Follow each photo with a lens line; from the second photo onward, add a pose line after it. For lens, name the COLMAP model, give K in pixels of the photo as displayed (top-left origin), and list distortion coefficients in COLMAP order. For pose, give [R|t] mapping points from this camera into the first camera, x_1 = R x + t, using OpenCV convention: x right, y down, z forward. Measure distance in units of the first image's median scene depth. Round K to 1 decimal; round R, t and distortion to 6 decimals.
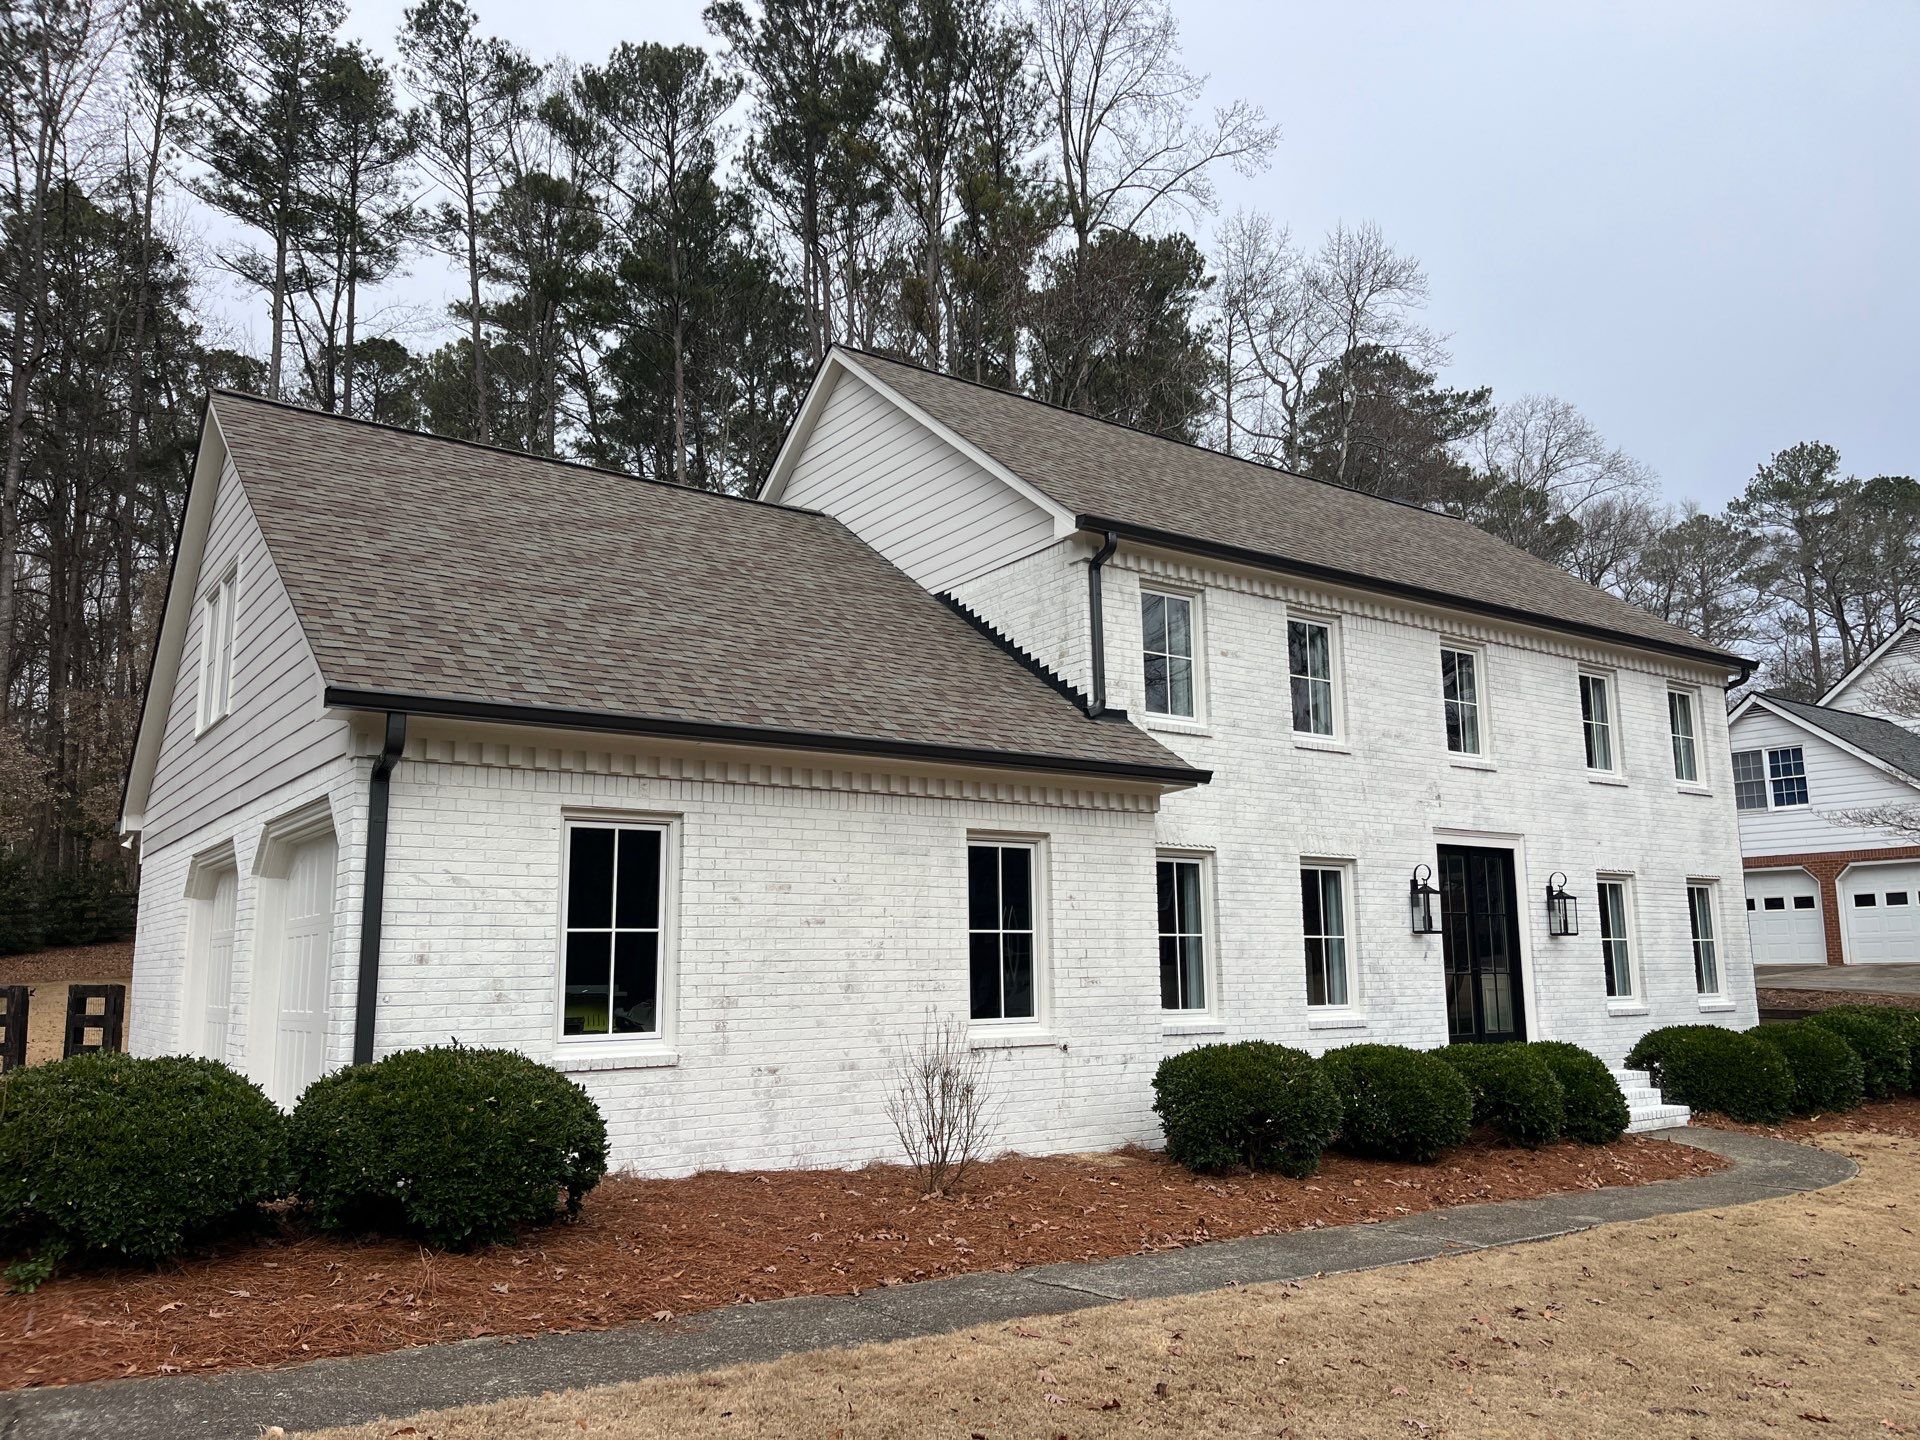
lens RADIAL K [[1462.6, 0, 980.1], [0, 1462.6, 722.9], [0, 0, 1]] dist [0.067448, -0.106885]
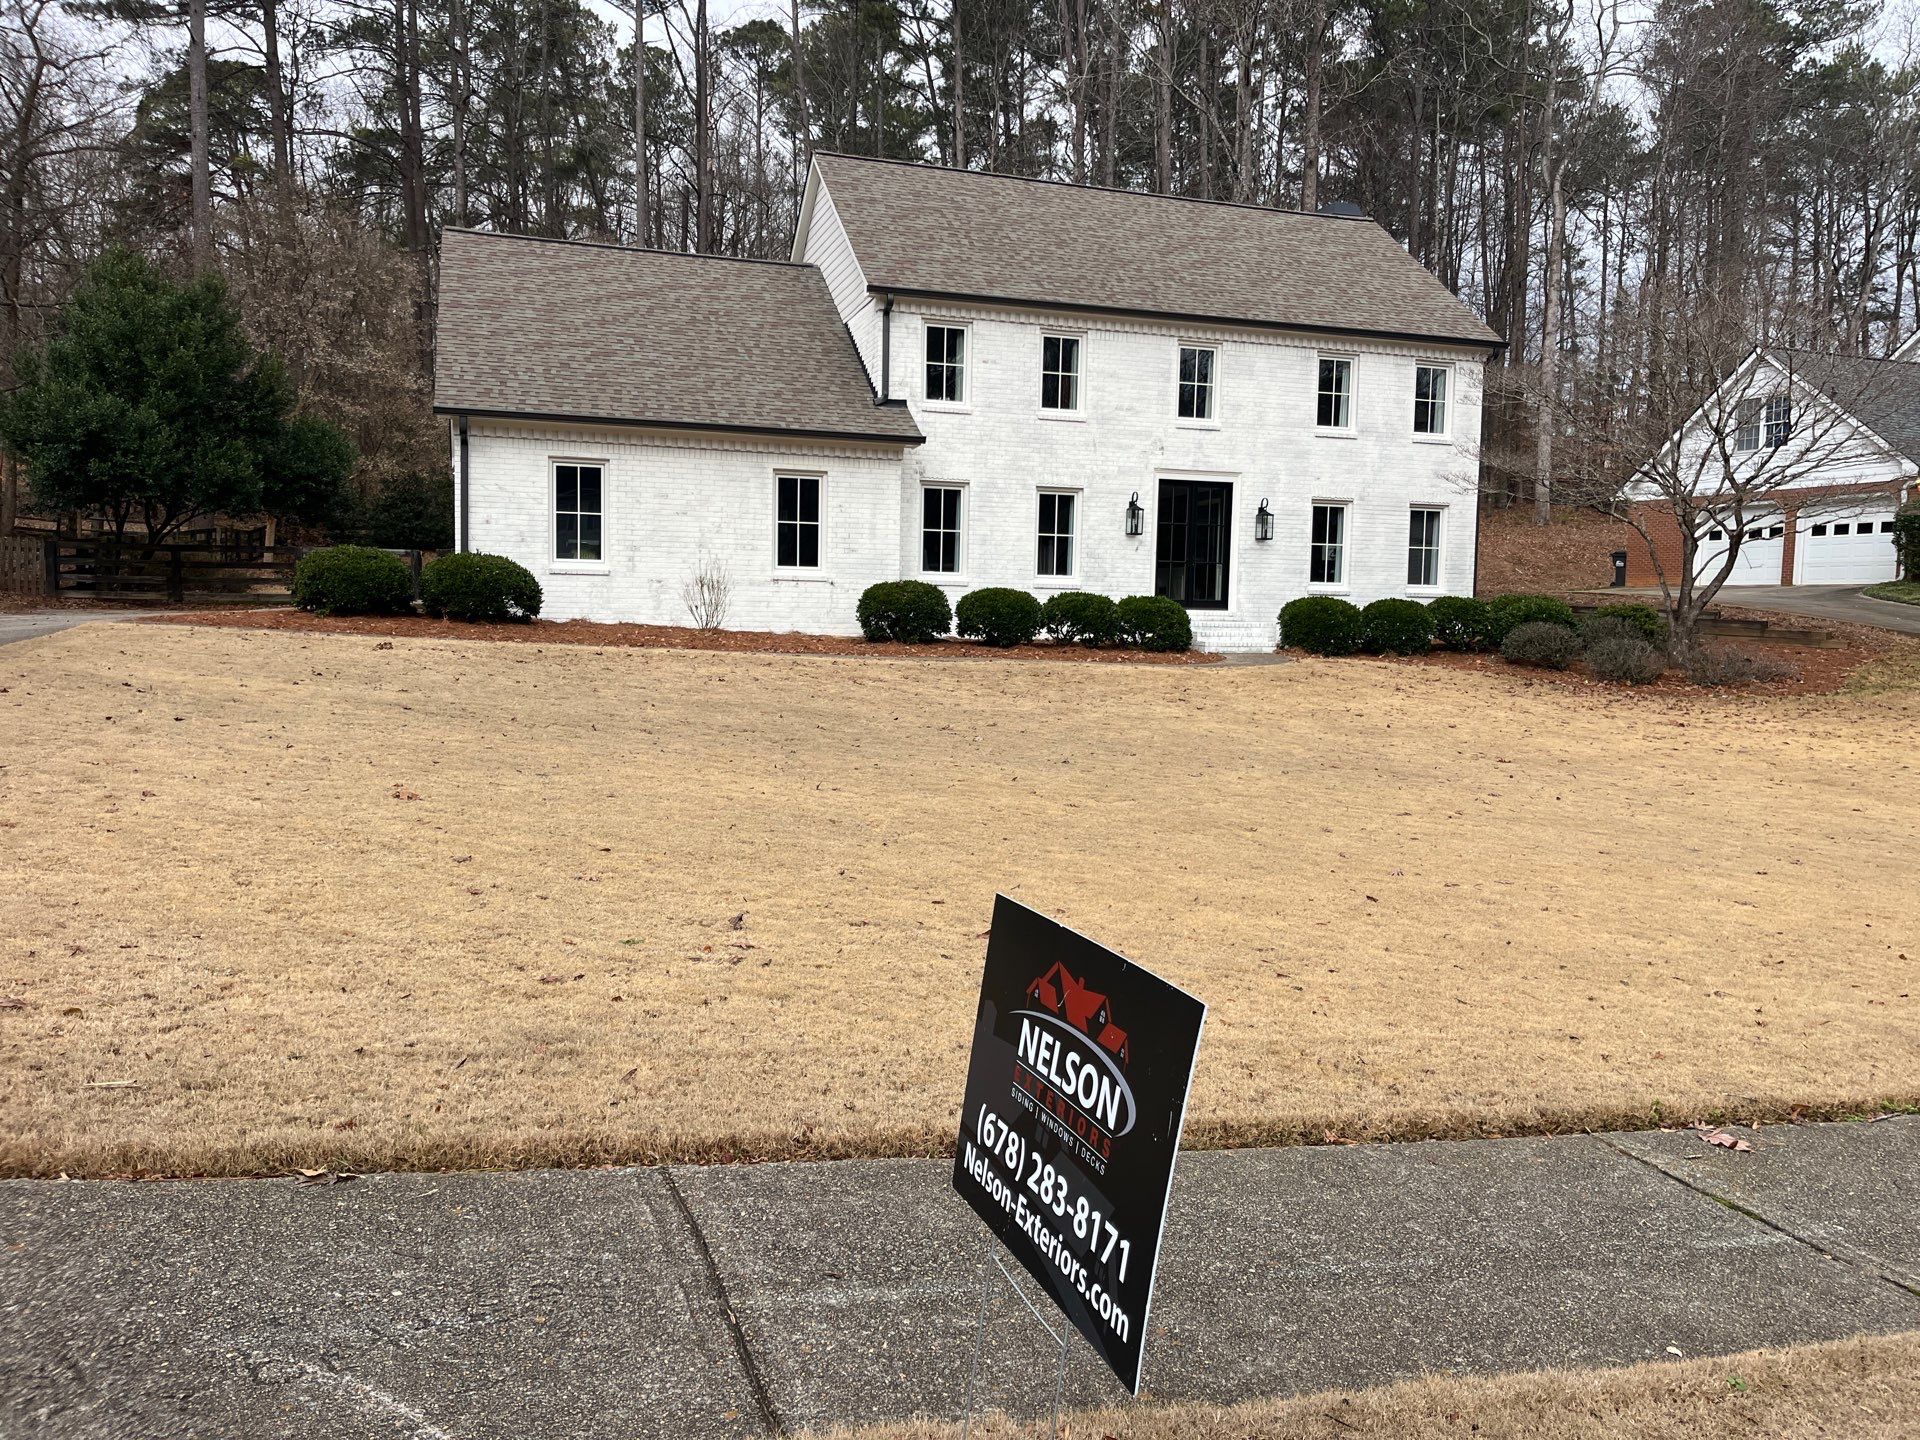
lens RADIAL K [[1453.5, 0, 963.0], [0, 1453.5, 705.5], [0, 0, 1]] dist [0.075914, -0.116549]
pose [[0.949608, 0.055761, -0.308441, 0.593462], [0.017897, 0.972797, 0.230966, -0.044594], [0.312930, -0.224847, 0.922778, -0.543815]]
